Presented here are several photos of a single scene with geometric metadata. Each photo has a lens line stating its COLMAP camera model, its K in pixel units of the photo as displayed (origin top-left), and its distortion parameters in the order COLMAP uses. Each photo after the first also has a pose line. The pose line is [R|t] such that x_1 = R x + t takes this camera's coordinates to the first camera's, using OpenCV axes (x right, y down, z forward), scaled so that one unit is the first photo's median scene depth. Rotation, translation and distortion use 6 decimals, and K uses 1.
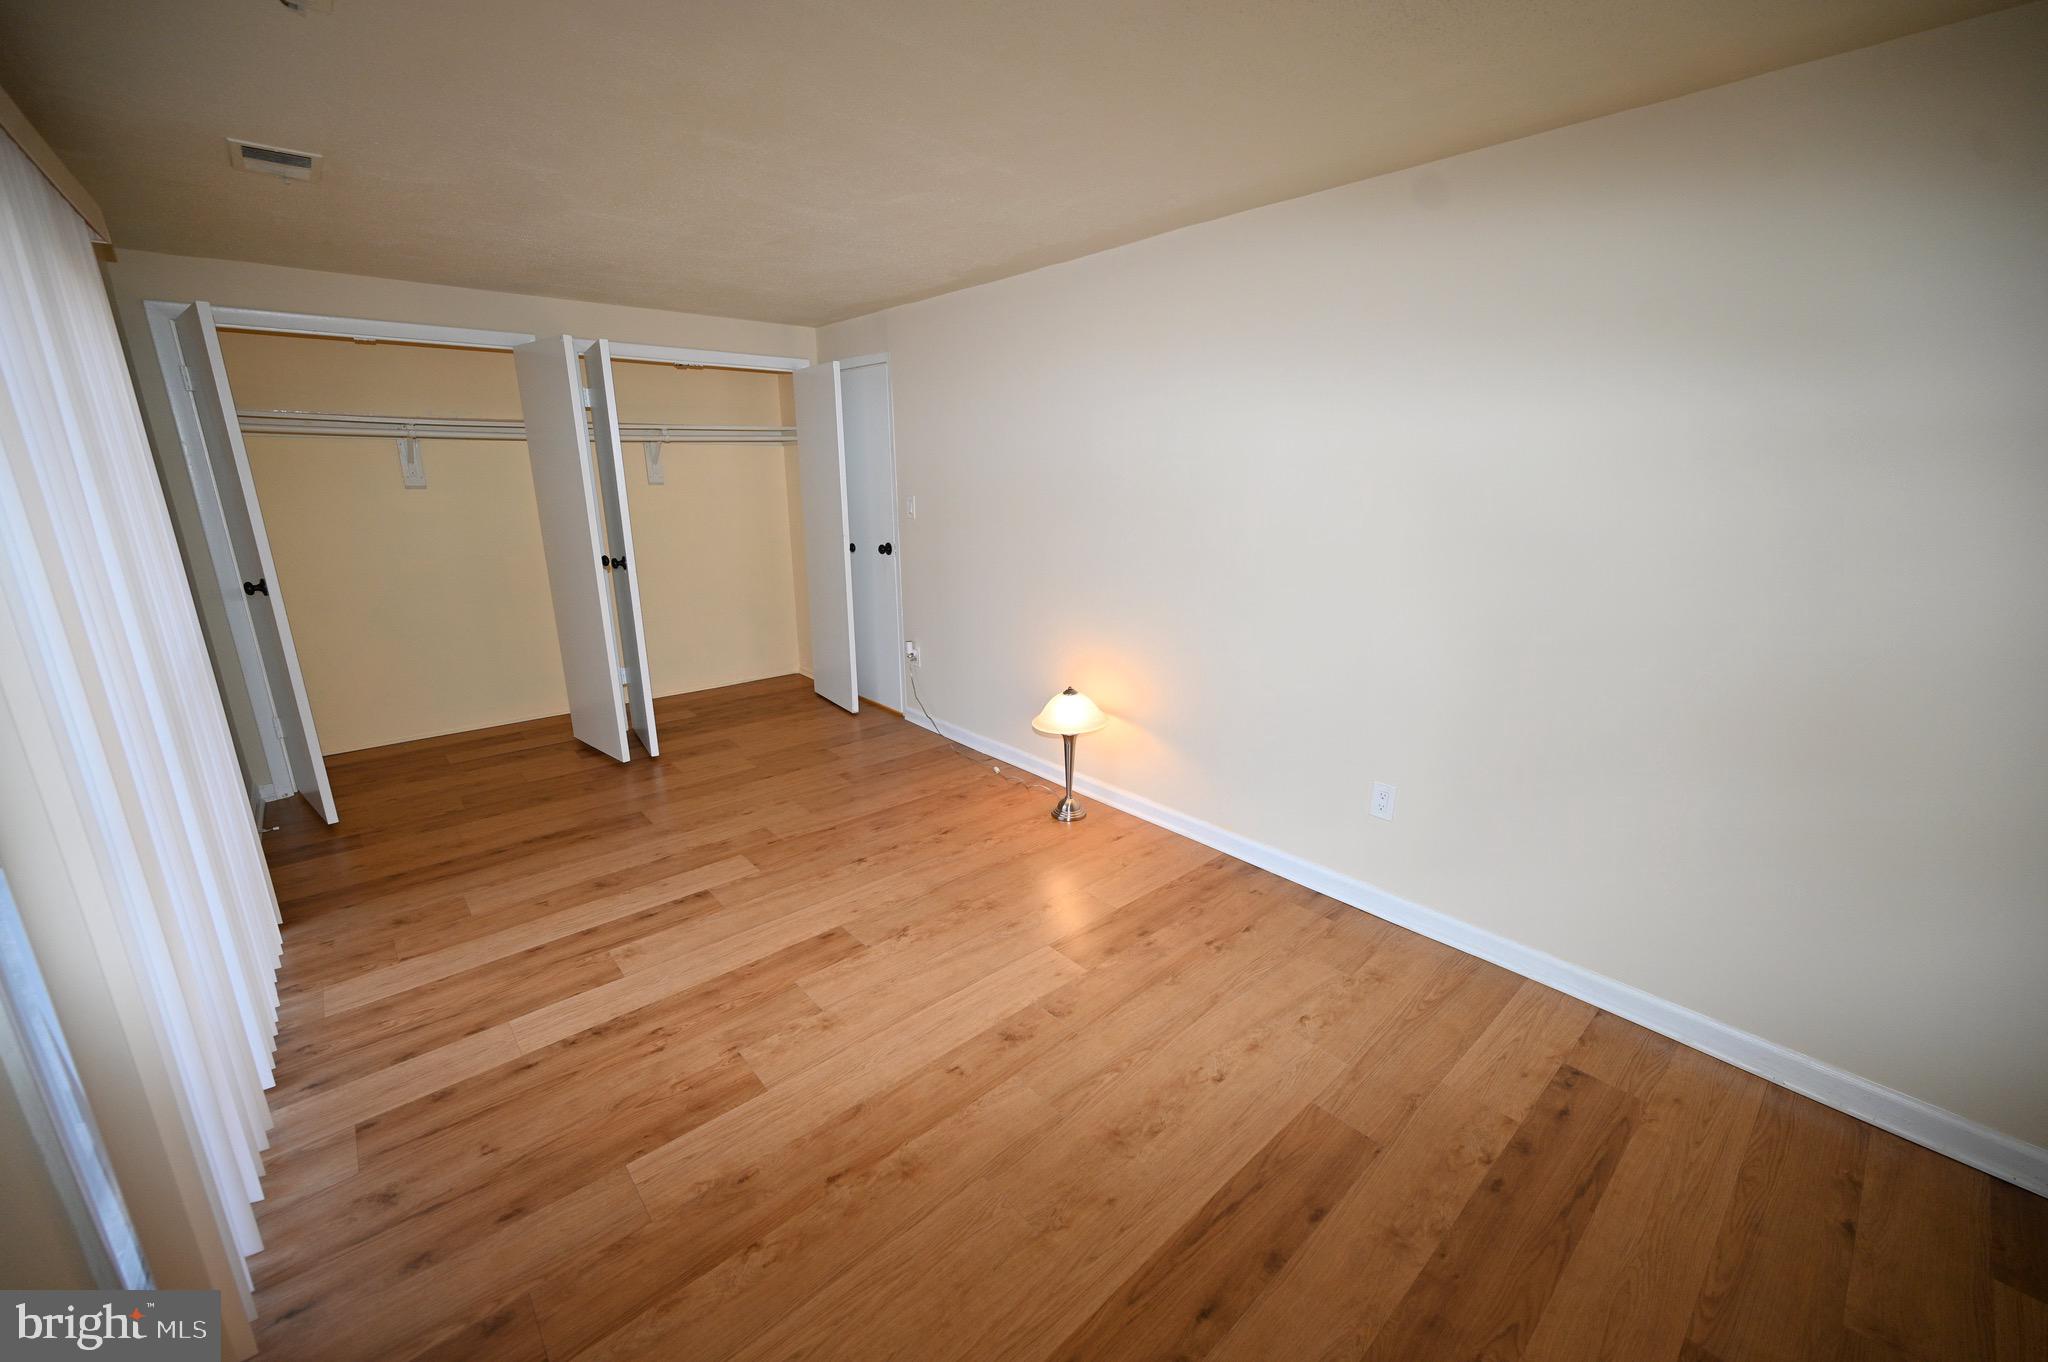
lens RADIAL K [[801.8, 0, 1020.9], [0, 801.8, 691.2], [0, 0, 1]] dist [0.000297, -0.000256]
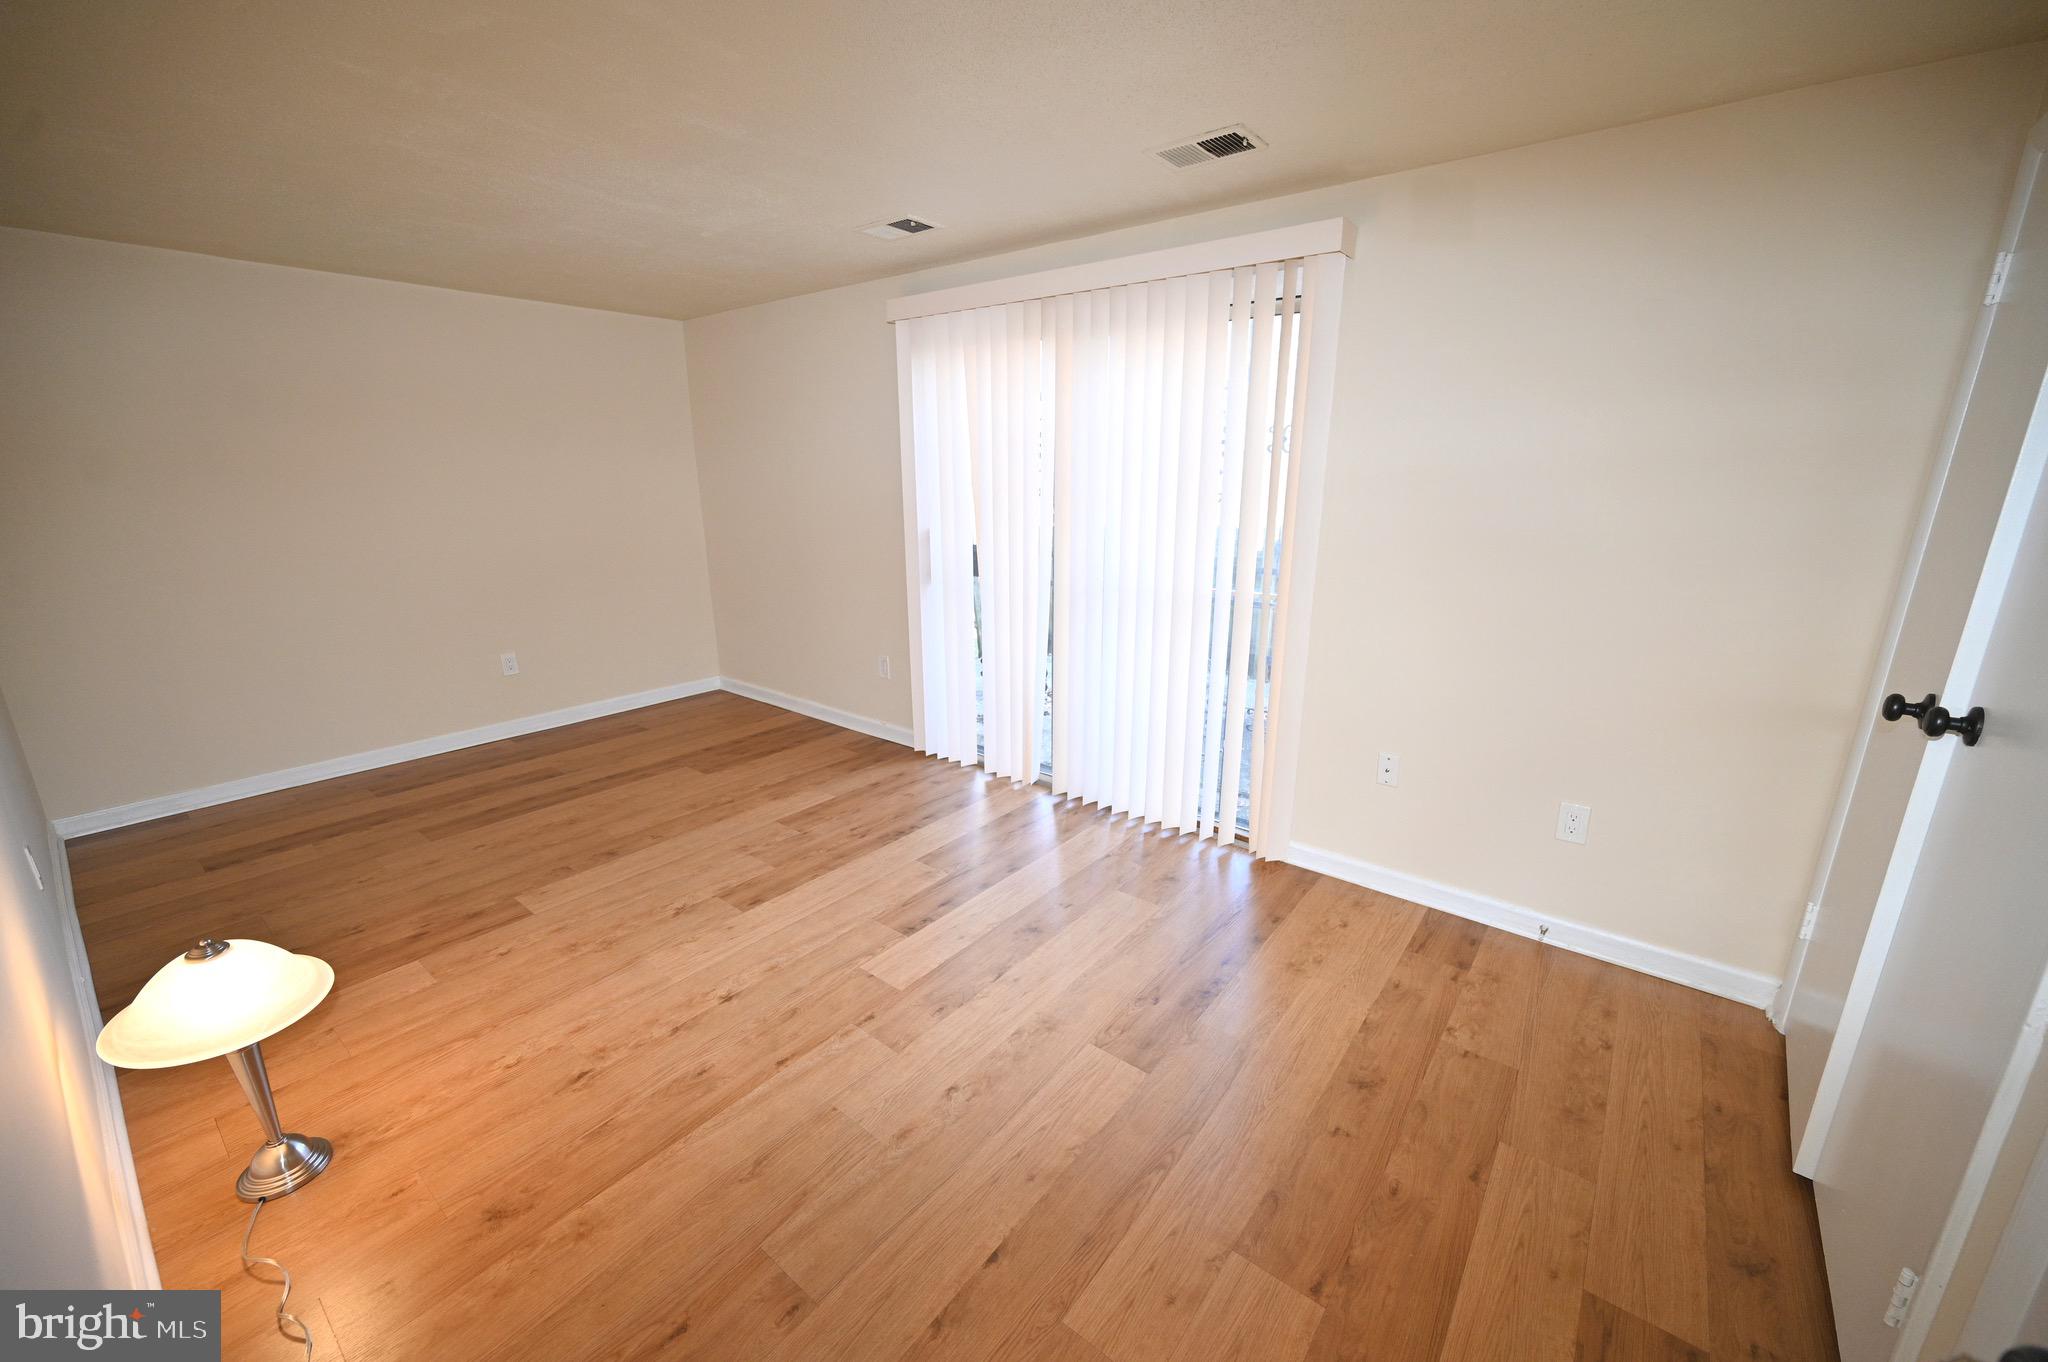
lens RADIAL K [[801.8, 0, 1024.5], [0, 801.8, 681.3], [0, 0, 1]] dist [0.000297, -0.000256]
pose [[-0.982832, 0.049963, -0.177610, -0.416238], [-0.048558, 0.858654, 0.510251, -0.501552], [0.177999, 0.510115, -0.841486, 1.802286]]
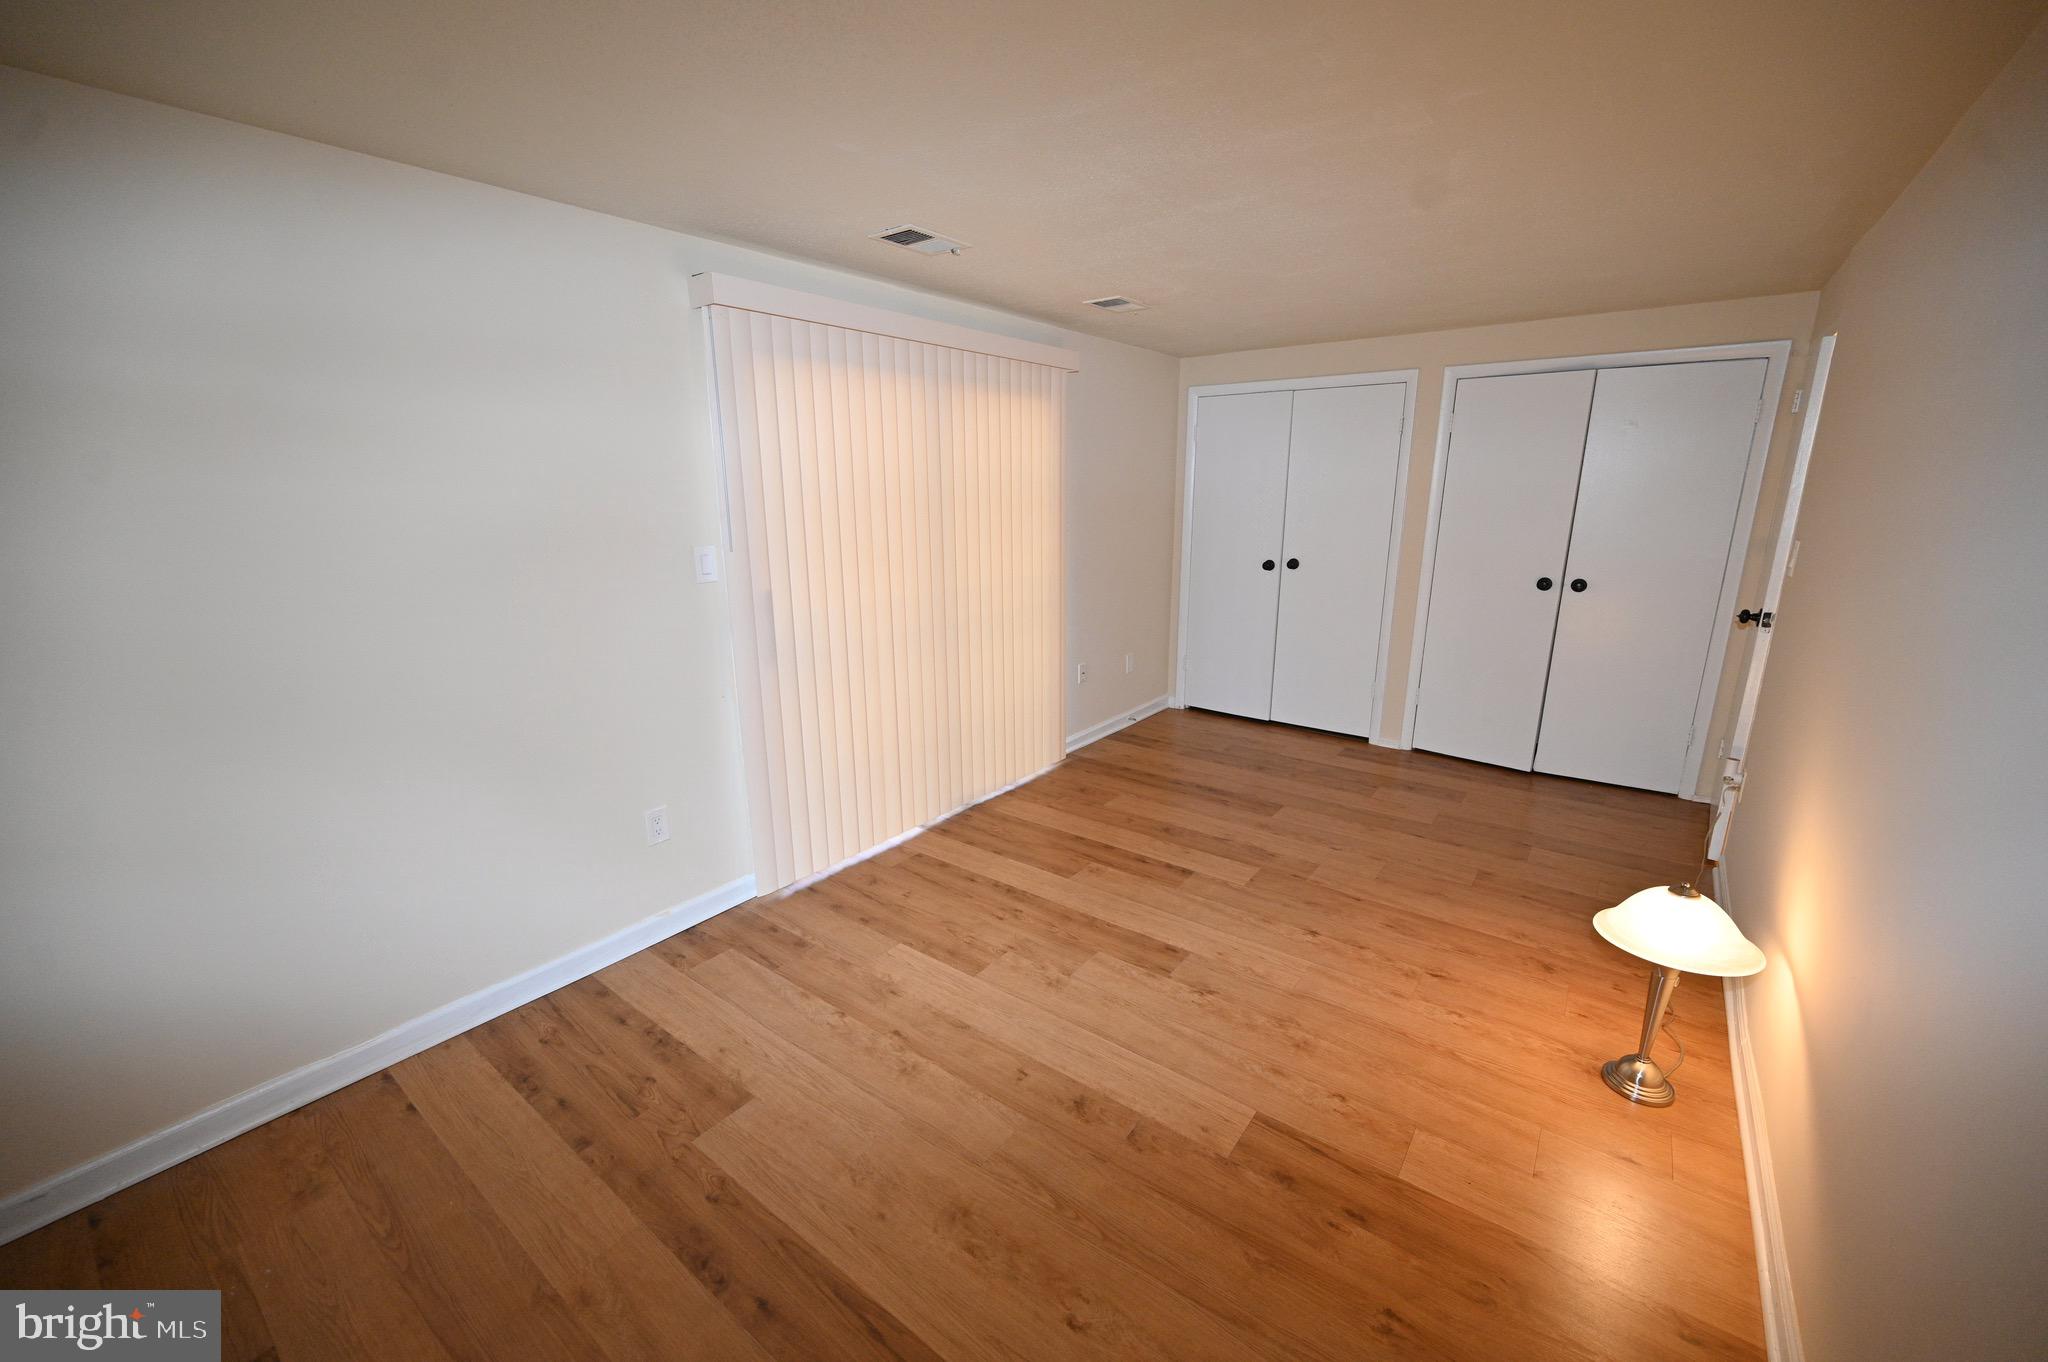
lens RADIAL K [[801.8, 0, 1031.1], [0, 801.8, 676.1], [0, 0, 1]] dist [0.000297, -0.000256]
pose [[0.205273, 0.230051, -0.951283, 0.620263], [-0.260787, 0.949697, 0.173393, -0.160000], [0.943320, 0.212489, 0.254942, 0.492469]]
